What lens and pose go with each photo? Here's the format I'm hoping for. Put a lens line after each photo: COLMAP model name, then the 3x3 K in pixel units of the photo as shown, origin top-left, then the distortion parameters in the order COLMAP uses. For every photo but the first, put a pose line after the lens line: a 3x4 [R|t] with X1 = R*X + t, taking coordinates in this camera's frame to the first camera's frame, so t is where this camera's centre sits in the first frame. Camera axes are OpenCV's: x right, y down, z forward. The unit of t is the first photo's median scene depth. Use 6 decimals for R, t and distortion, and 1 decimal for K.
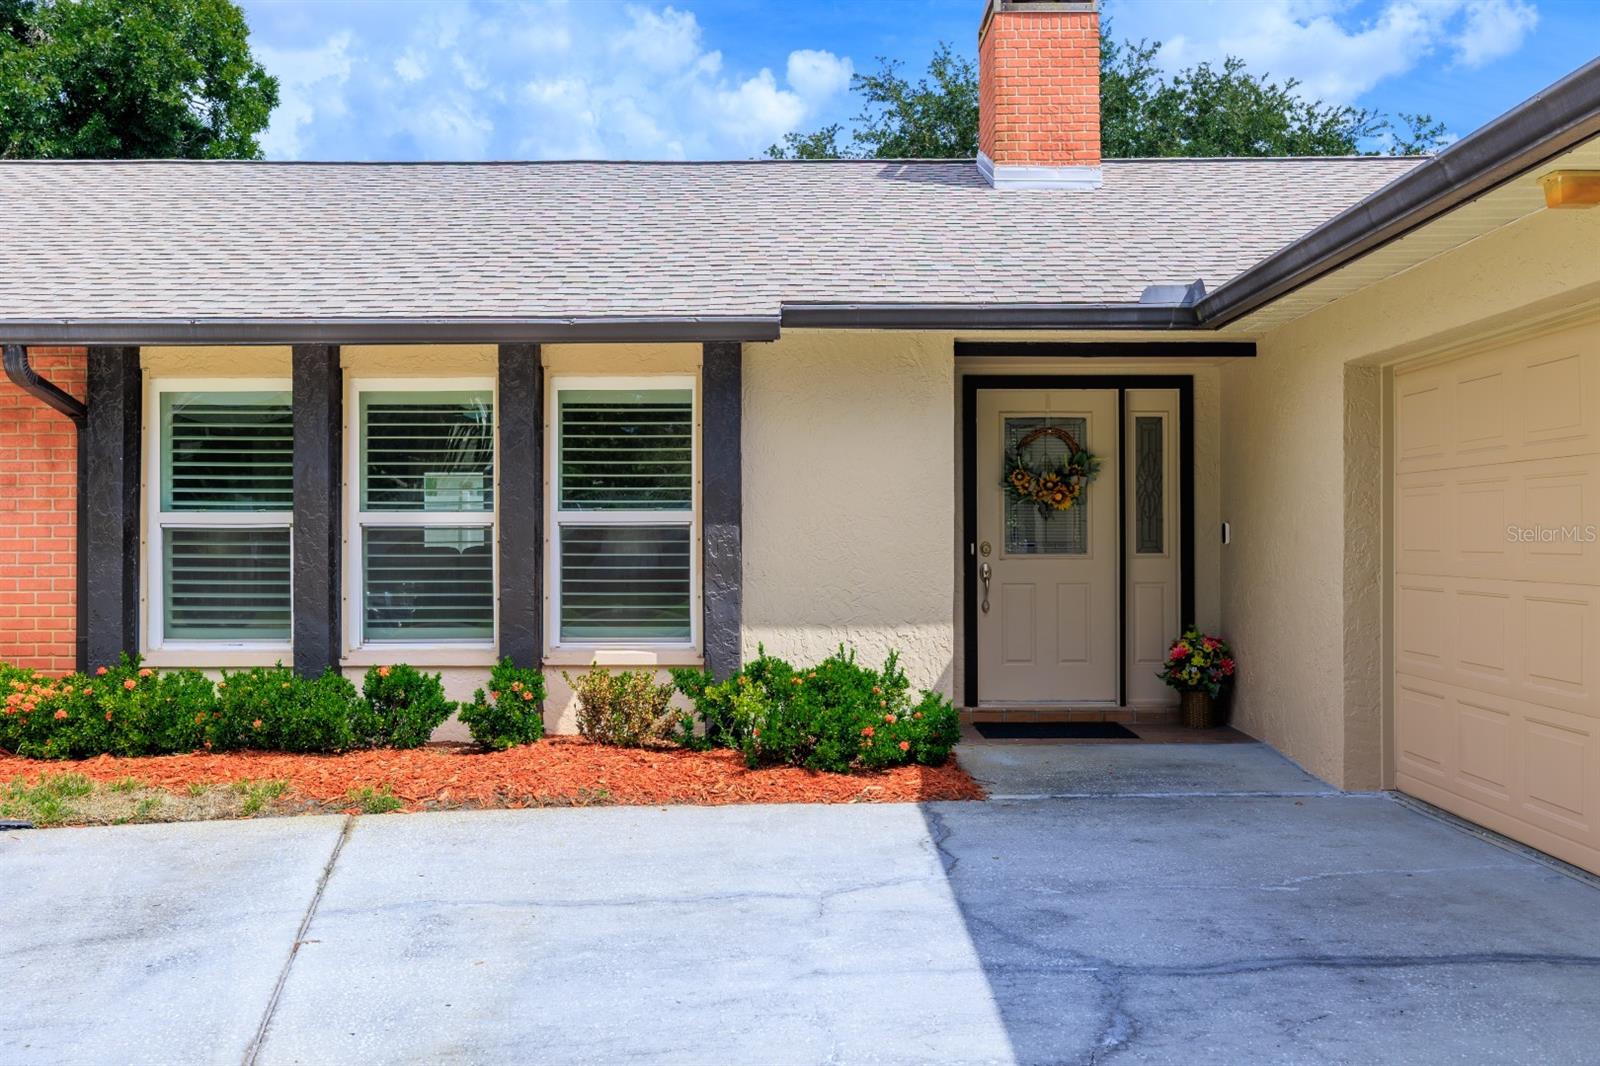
lens RADIAL K [[1487.2, 0, 798.3], [0, 1487.2, 533.8], [0, 0, 1]] dist [0.060259, 0.000000]
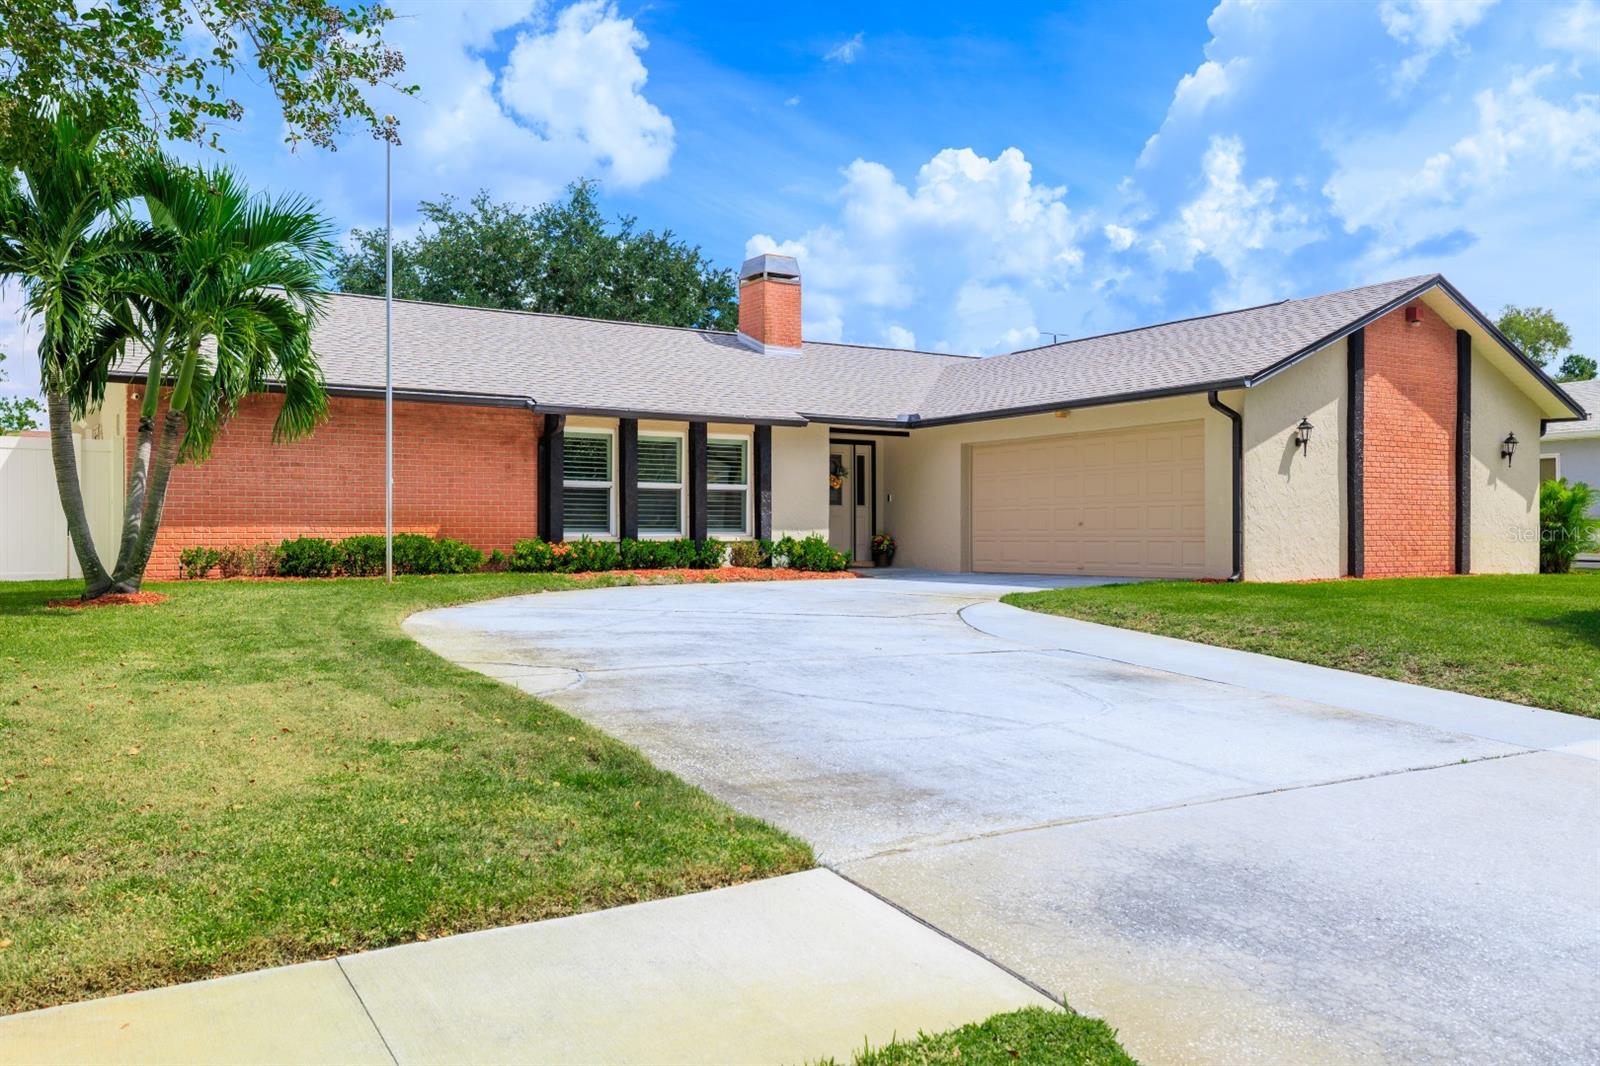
lens RADIAL K [[1239.6, 0, 810.9], [0, 1239.6, 529.1], [0, 0, 1]] dist [0.054163, 0.007106]
pose [[0.850288, 0.000259, 0.526318, -1.183049], [0.000460, 0.999999, -0.001235, 0.068018], [-0.526317, 0.001292, 0.850287, -1.005223]]
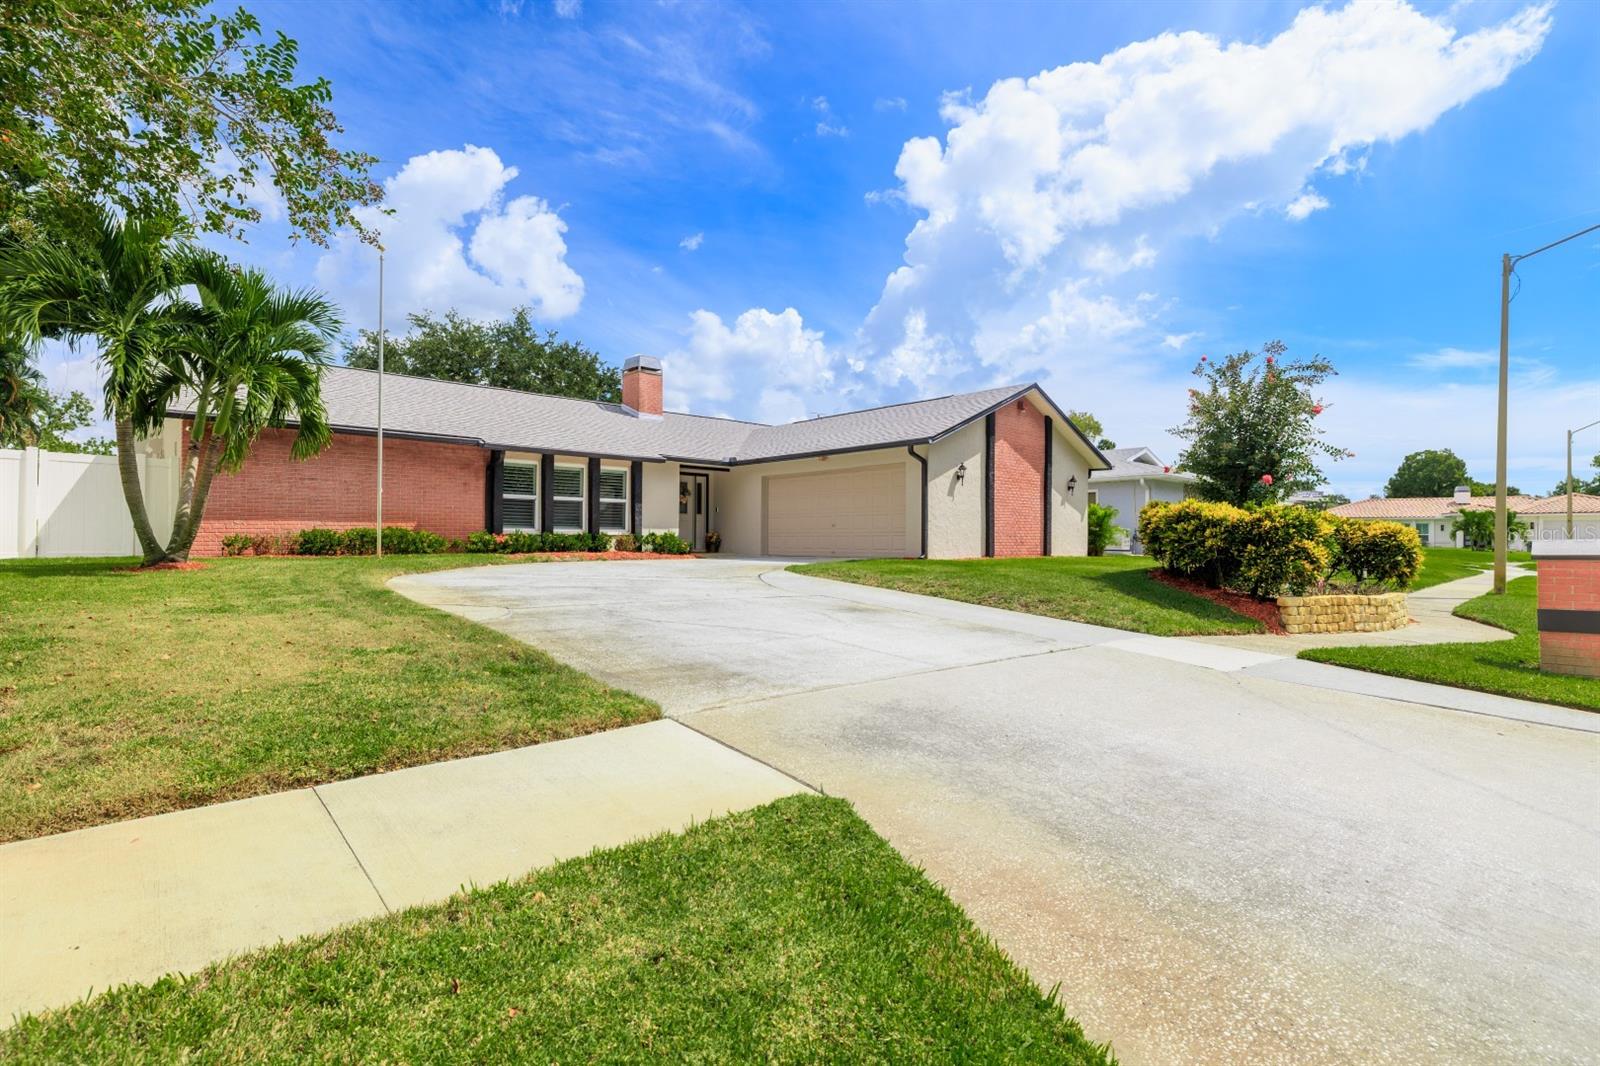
lens RADIAL K [[761.4, 0, 787.1], [0, 761.4, 529.8], [0, 0, 1]] dist [0.045467, 0.003351]
pose [[0.759604, 0.012867, 0.650259, -1.164679], [-0.006739, 0.999906, -0.011914, 0.096269], [-0.650351, 0.004668, 0.759620, -0.985154]]
